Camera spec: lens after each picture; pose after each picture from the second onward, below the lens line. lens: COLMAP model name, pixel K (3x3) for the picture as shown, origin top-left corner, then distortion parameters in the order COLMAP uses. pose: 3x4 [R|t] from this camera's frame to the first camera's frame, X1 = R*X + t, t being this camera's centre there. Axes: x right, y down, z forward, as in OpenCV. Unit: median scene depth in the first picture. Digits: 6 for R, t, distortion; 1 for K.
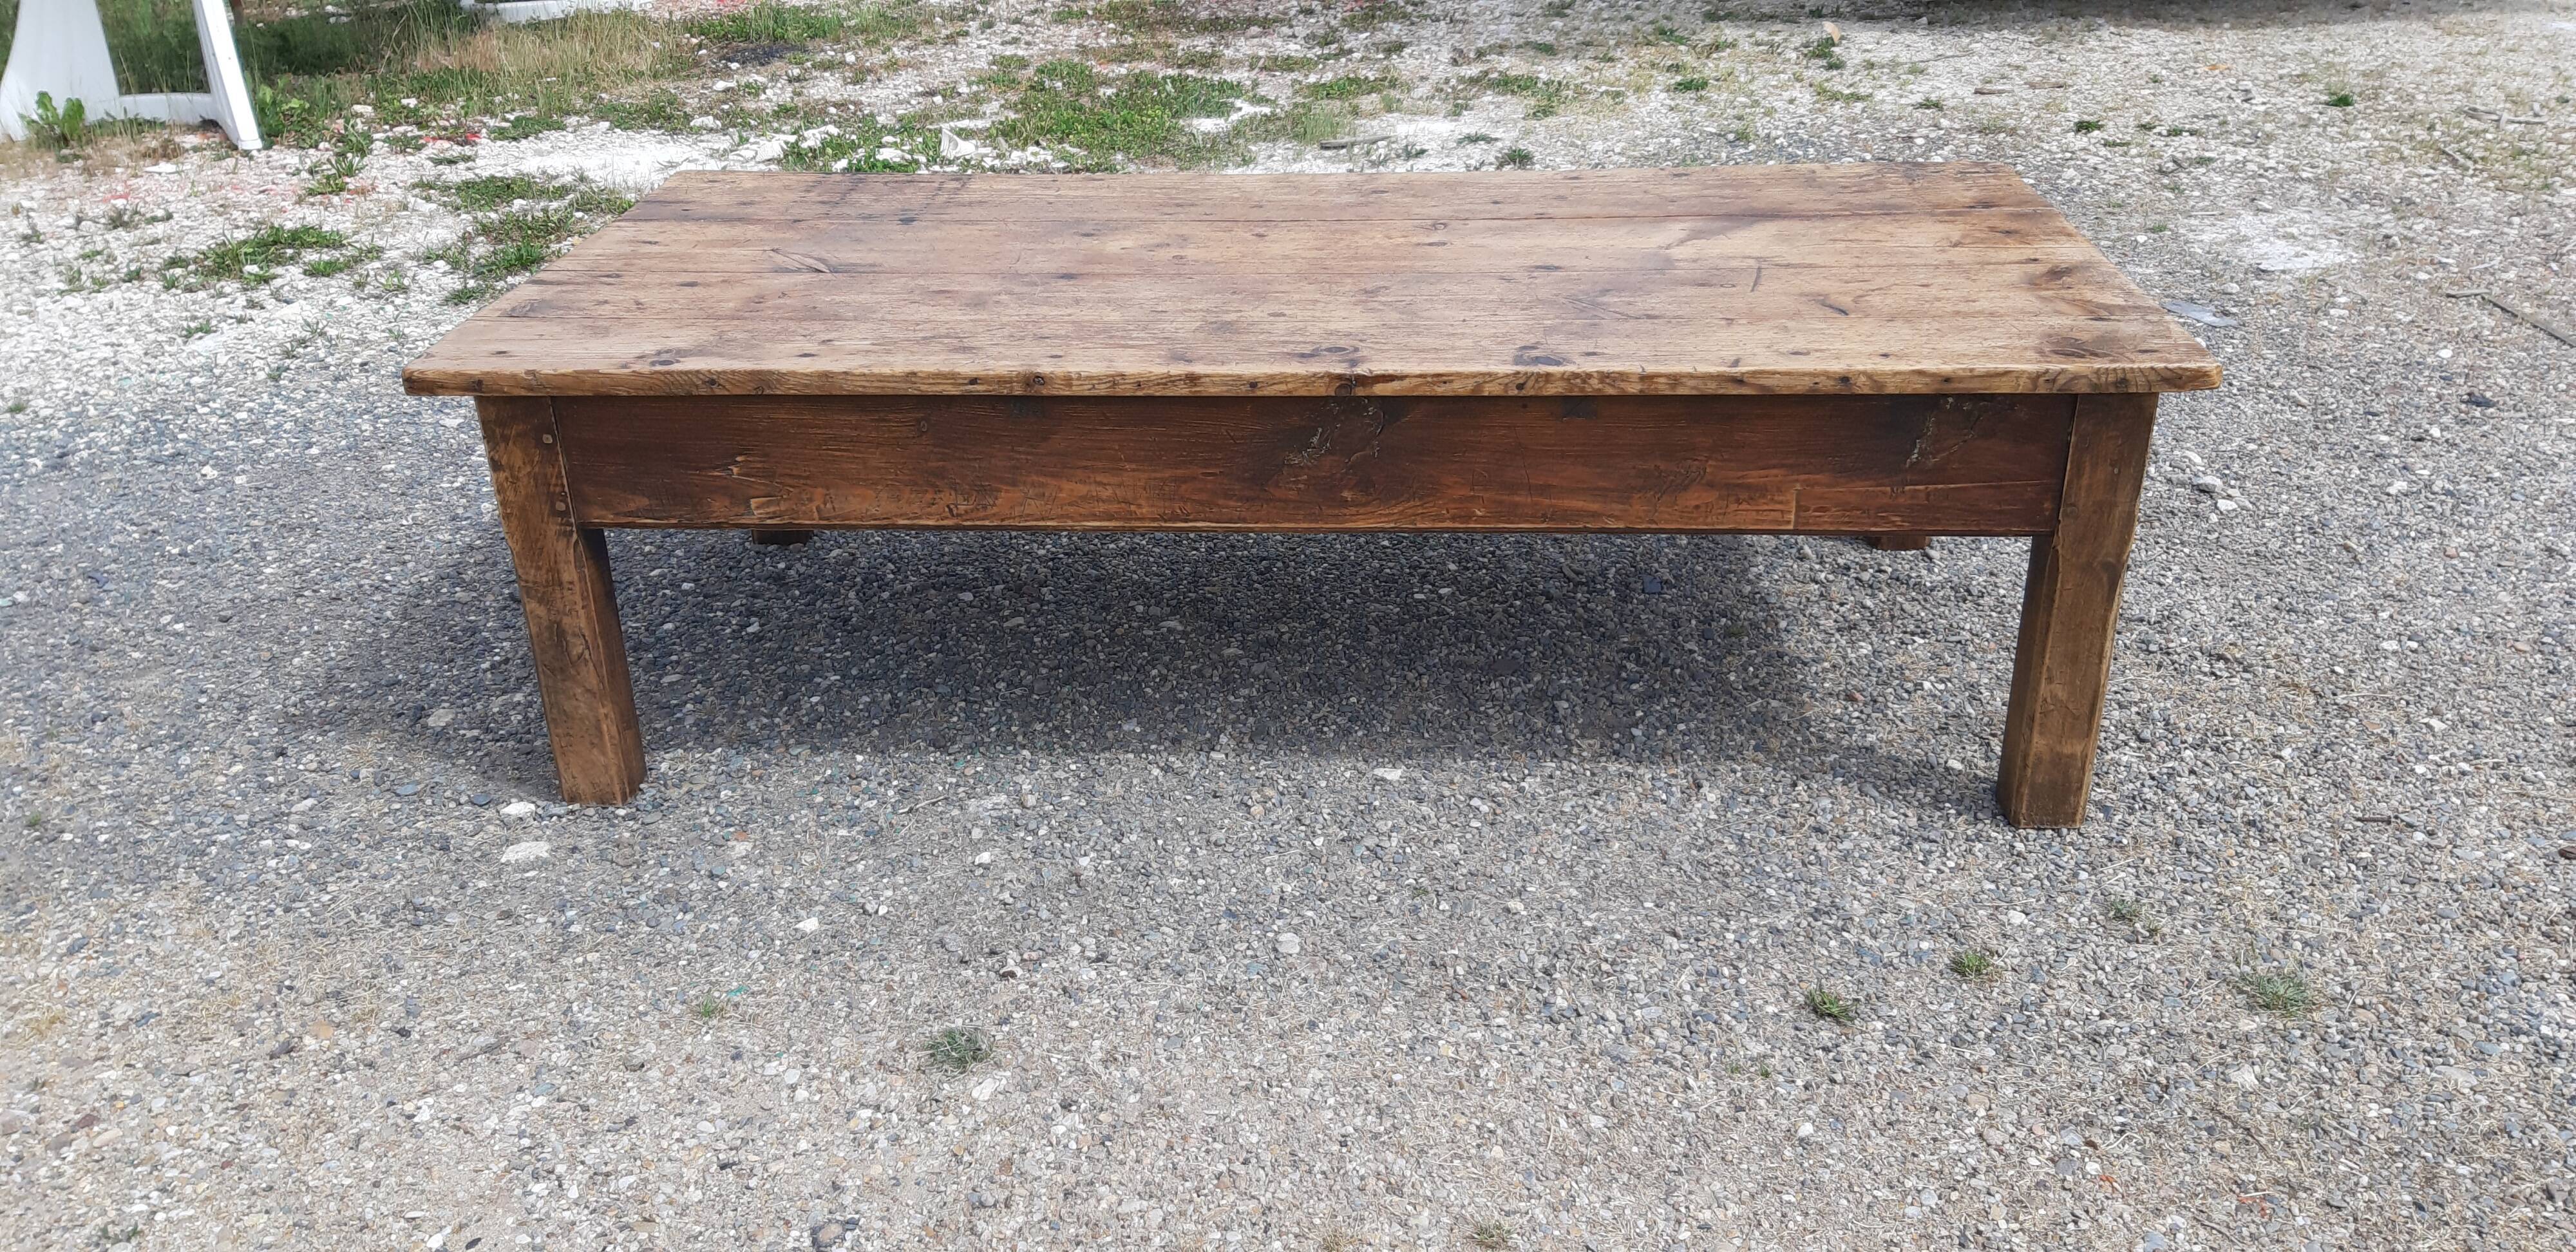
lens RADIAL K [[2022.2, 0, 1269.7], [0, 2022.2, 605.5], [0, 0, 1]] dist [0.068917, -0.134749]
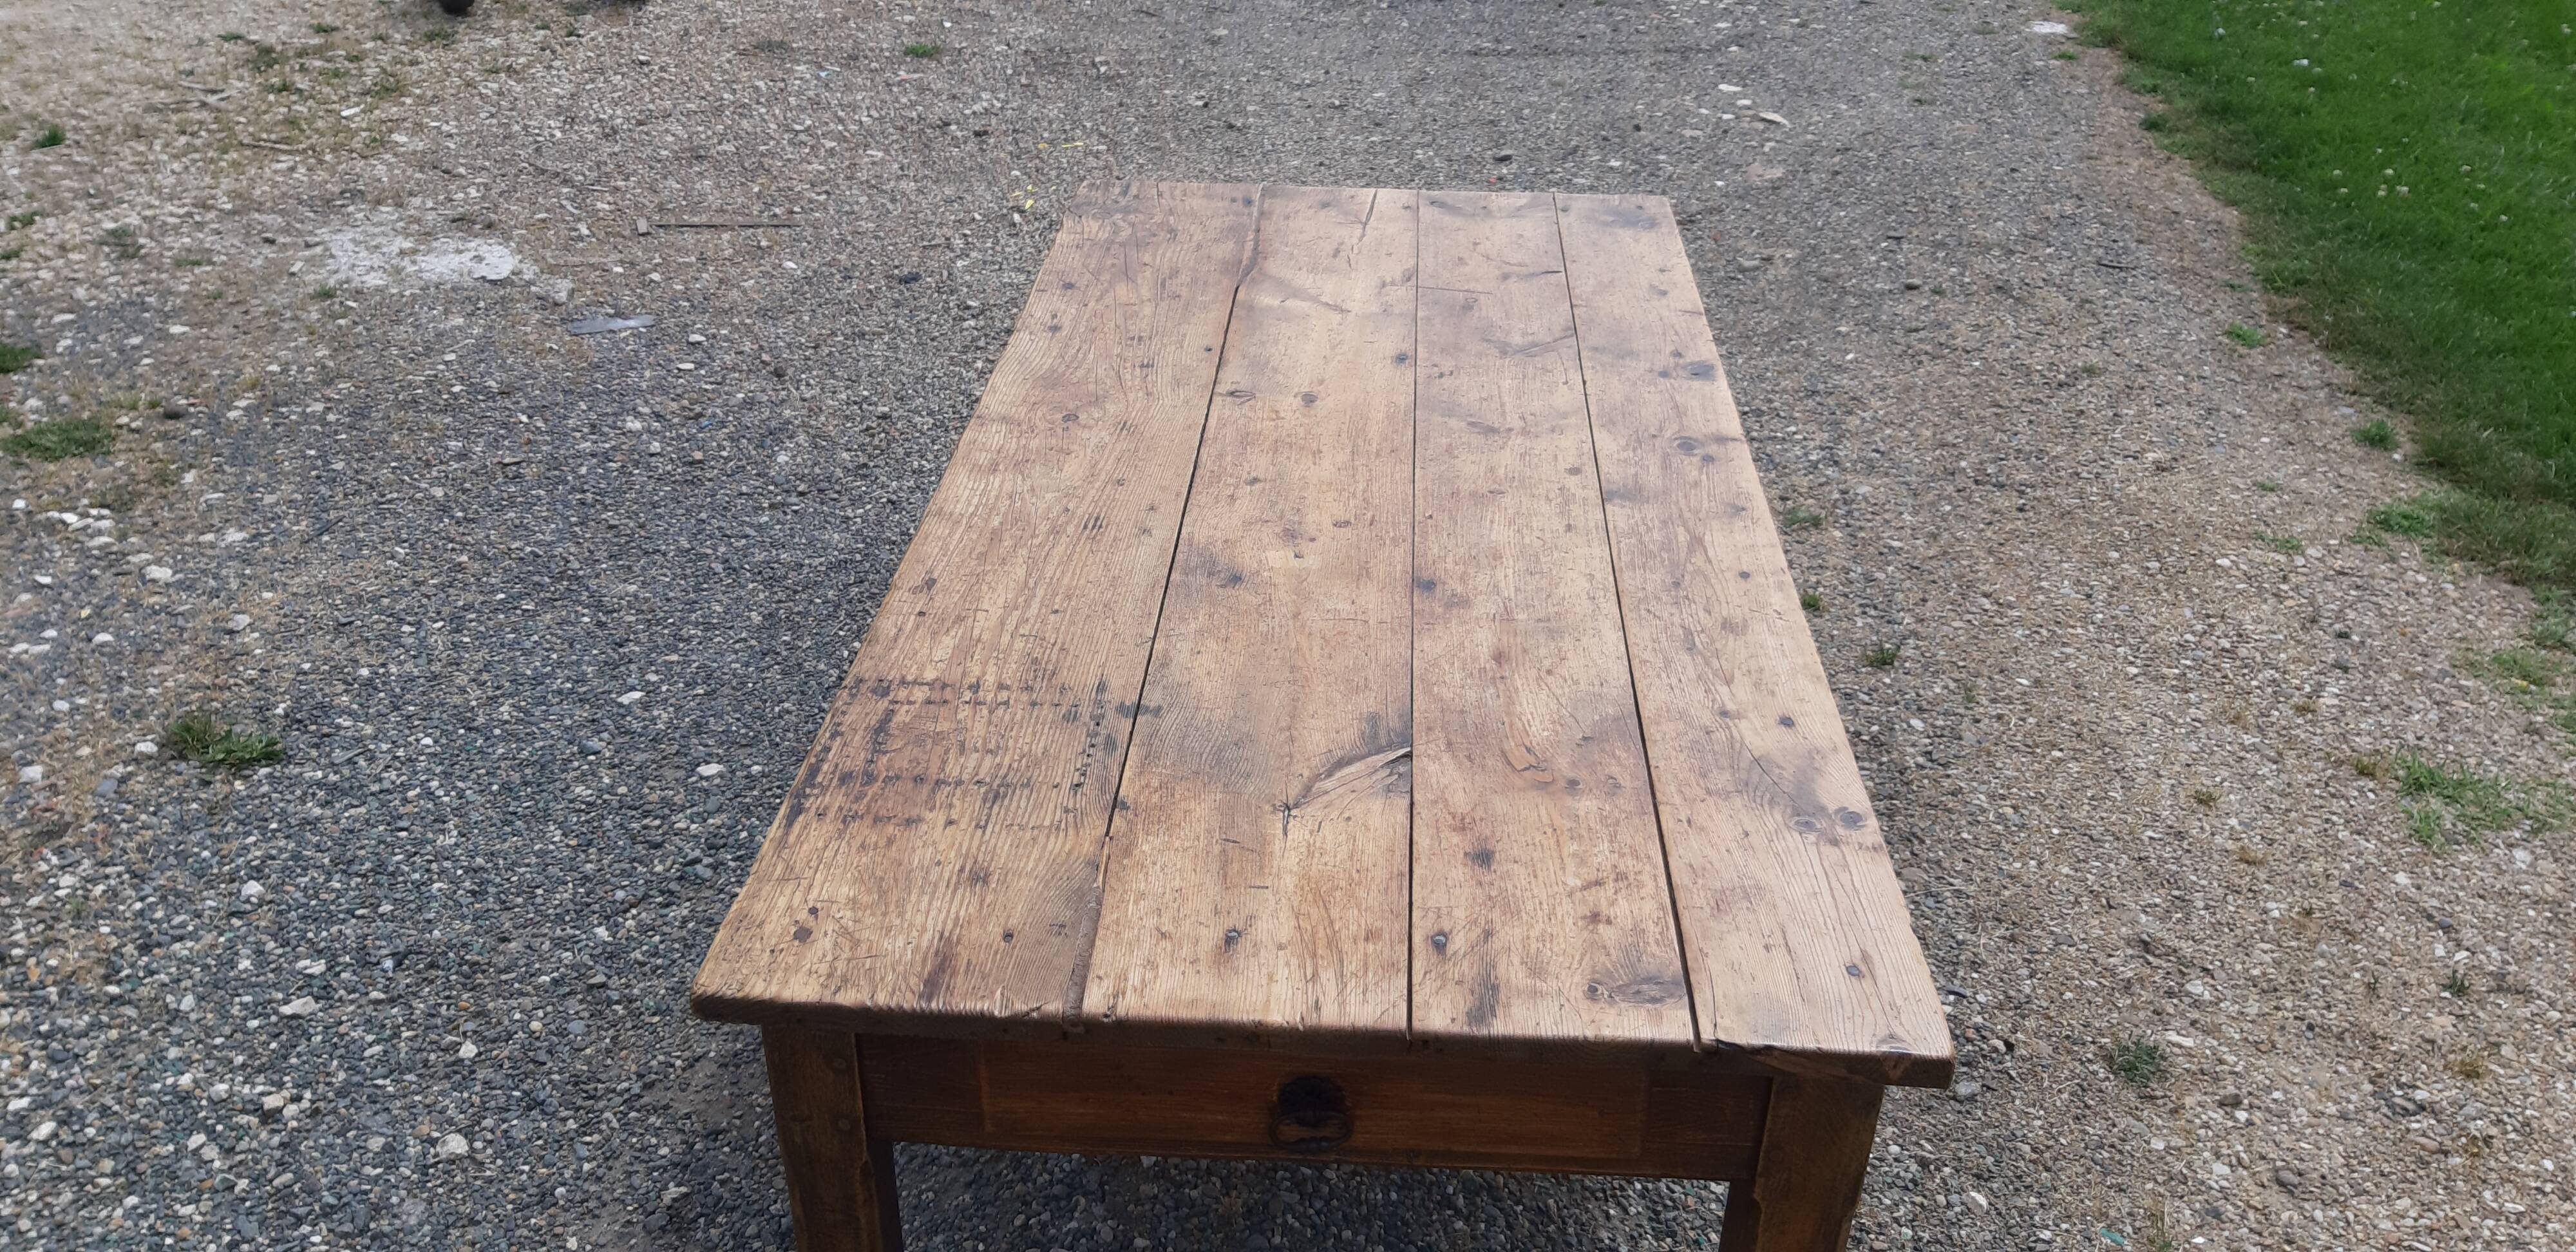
lens RADIAL K [[2006.9, 0, 1338.2], [0, 2006.9, 628.3], [0, 0, 1]] dist [0.071322, 0.005441]
pose [[-0.028611, -0.482308, 0.875534, -0.898887], [0.417517, 0.790062, 0.448867, -0.581619], [-0.908218, 0.378394, 0.178767, 0.992071]]
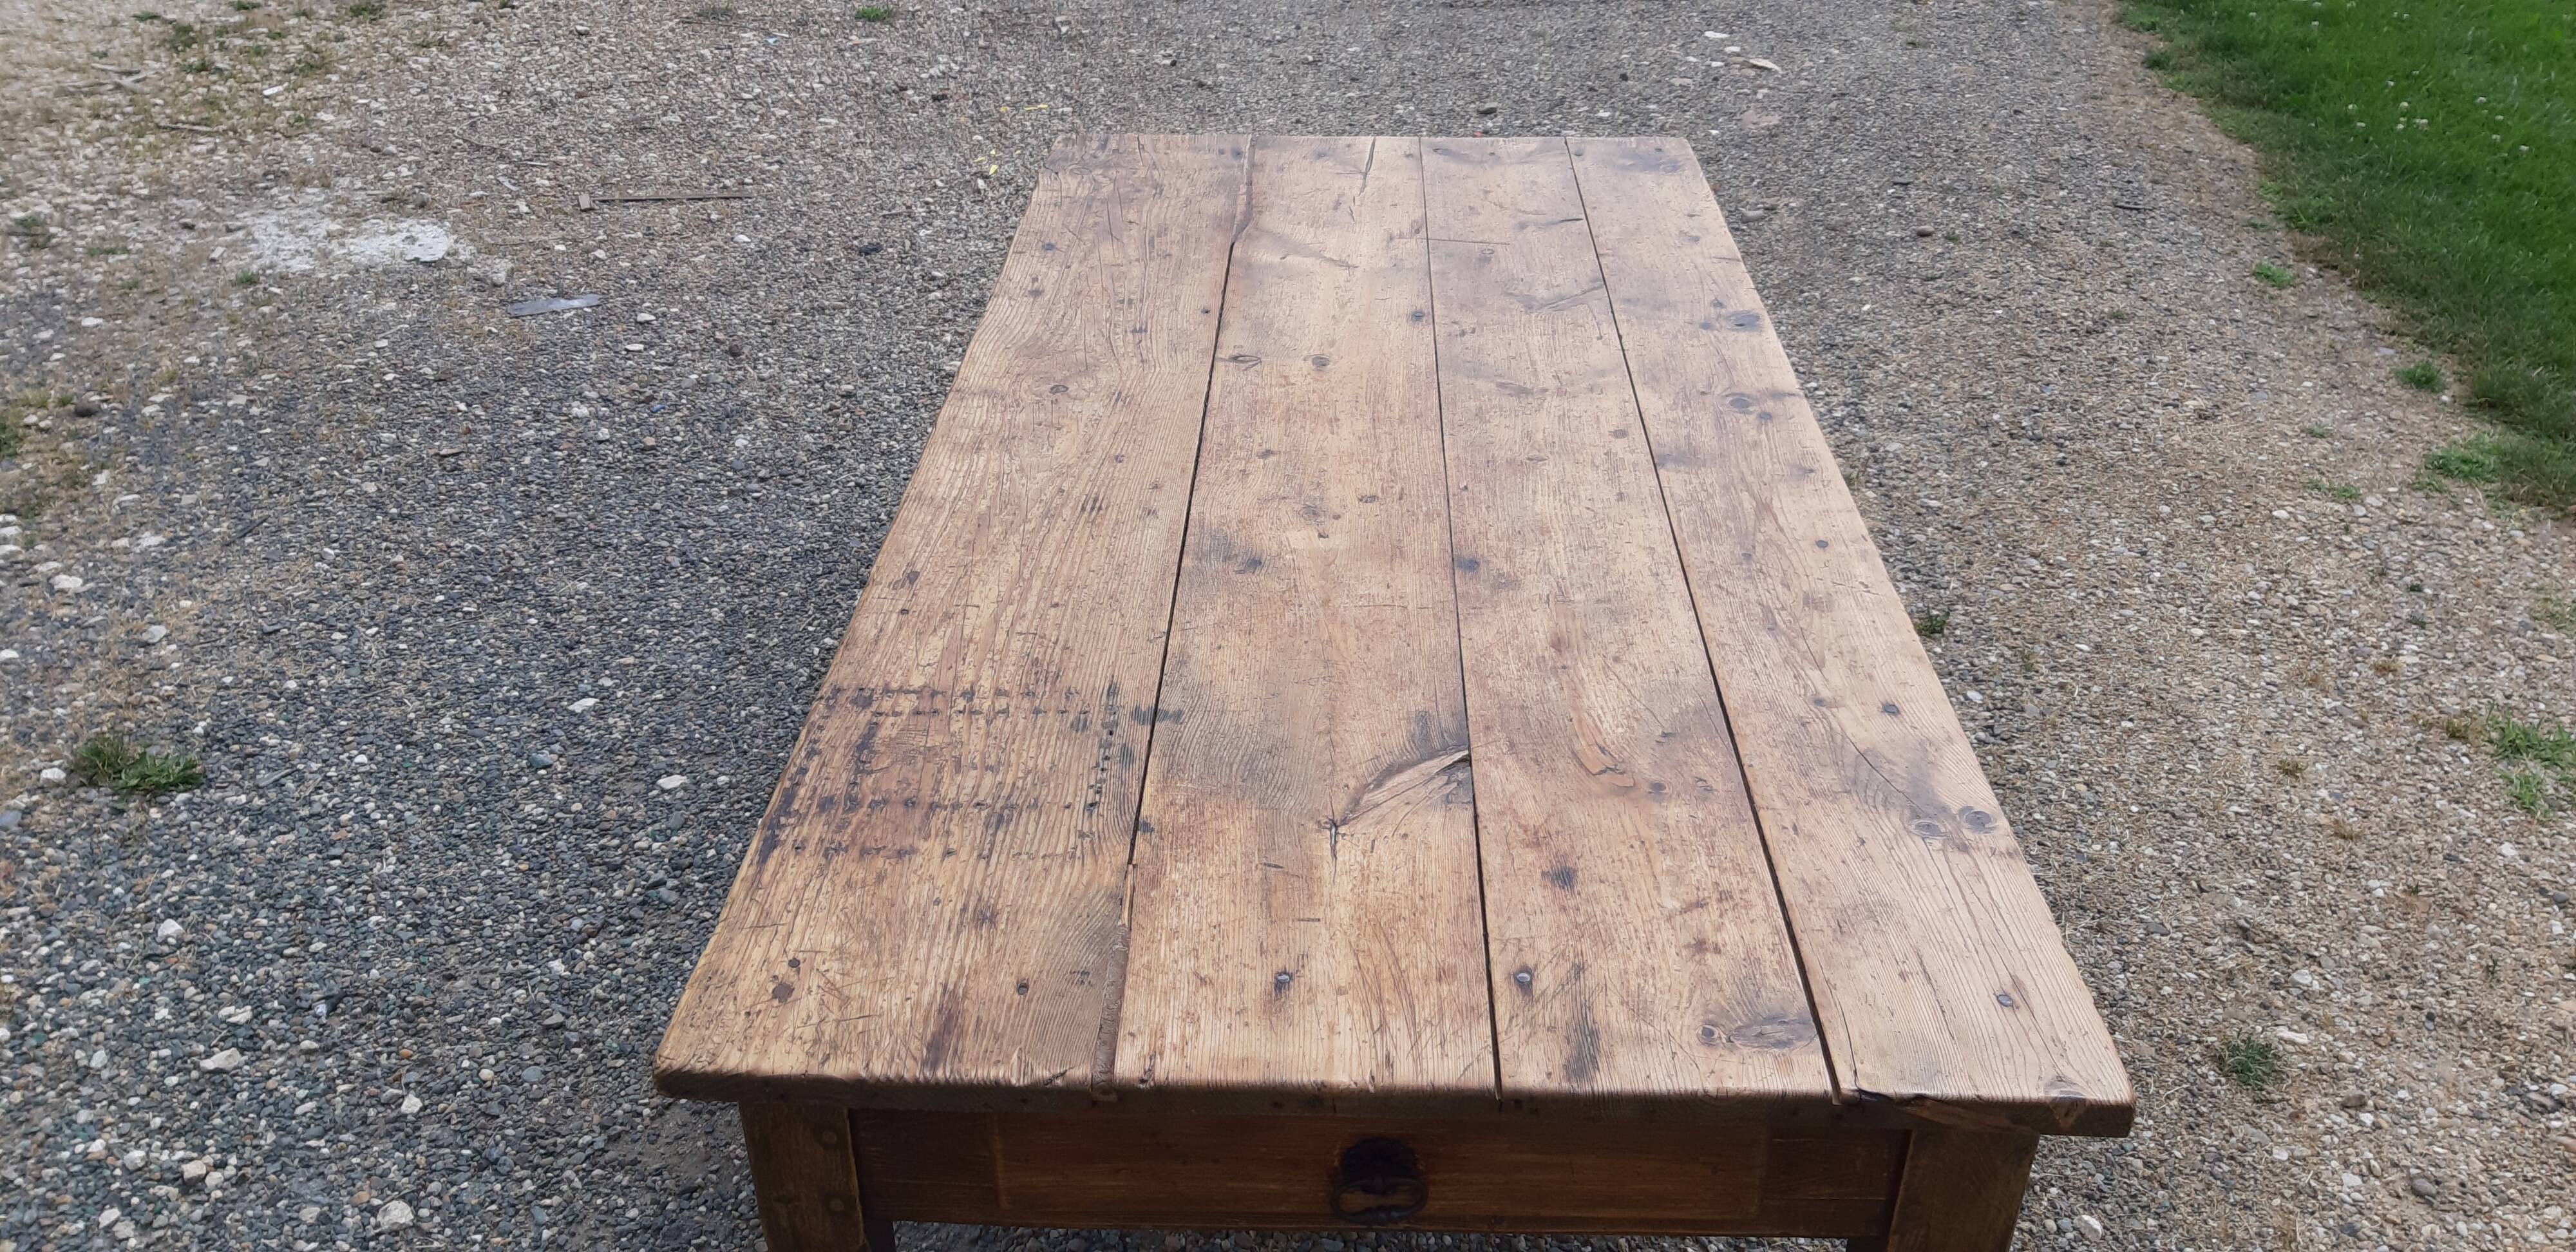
lens RADIAL K [[2003.7, 0, 1361.1], [0, 2003.7, 618.3], [0, 0, 1]] dist [0.063964, -0.010887]
pose [[-0.066107, -0.489551, 0.869465, -0.814429], [0.426068, 0.774089, 0.468244, -0.556742], [-0.902272, 0.401406, 0.157409, 1.029536]]
